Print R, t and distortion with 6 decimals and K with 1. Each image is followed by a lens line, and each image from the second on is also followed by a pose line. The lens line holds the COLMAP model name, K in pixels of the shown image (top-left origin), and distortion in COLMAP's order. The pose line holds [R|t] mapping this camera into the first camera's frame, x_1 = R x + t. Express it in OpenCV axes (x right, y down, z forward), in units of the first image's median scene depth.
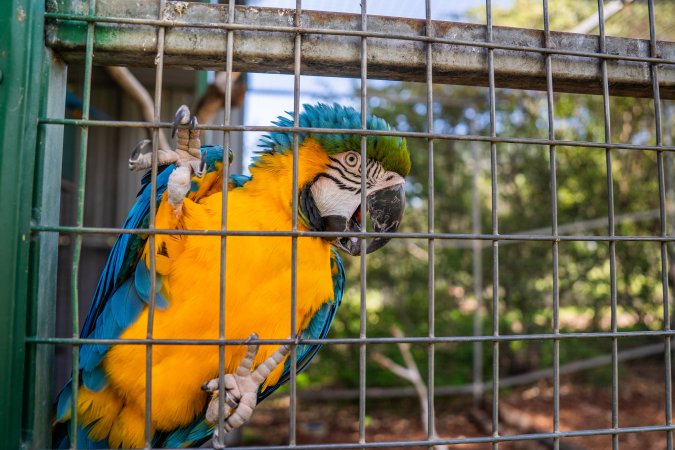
lens RADIAL K [[530.5, 0, 342.0], [0, 530.5, 213.1], [0, 0, 1]] dist [-0.093070, 0.092283]
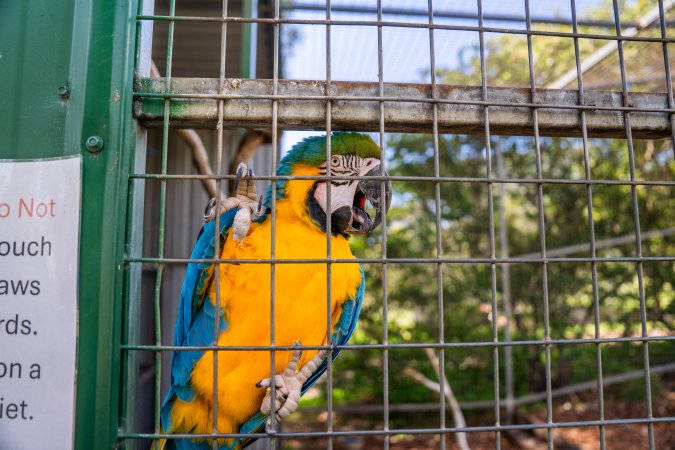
lens RADIAL K [[530.5, 0, 342.0], [0, 530.5, 213.1], [0, 0, 1]] dist [-0.093070, 0.092283]
pose [[0.997646, -0.021857, -0.064997, 0.023767], [0.019485, 0.999129, -0.036900, -0.025957], [0.065747, 0.035547, 0.997203, -0.238303]]
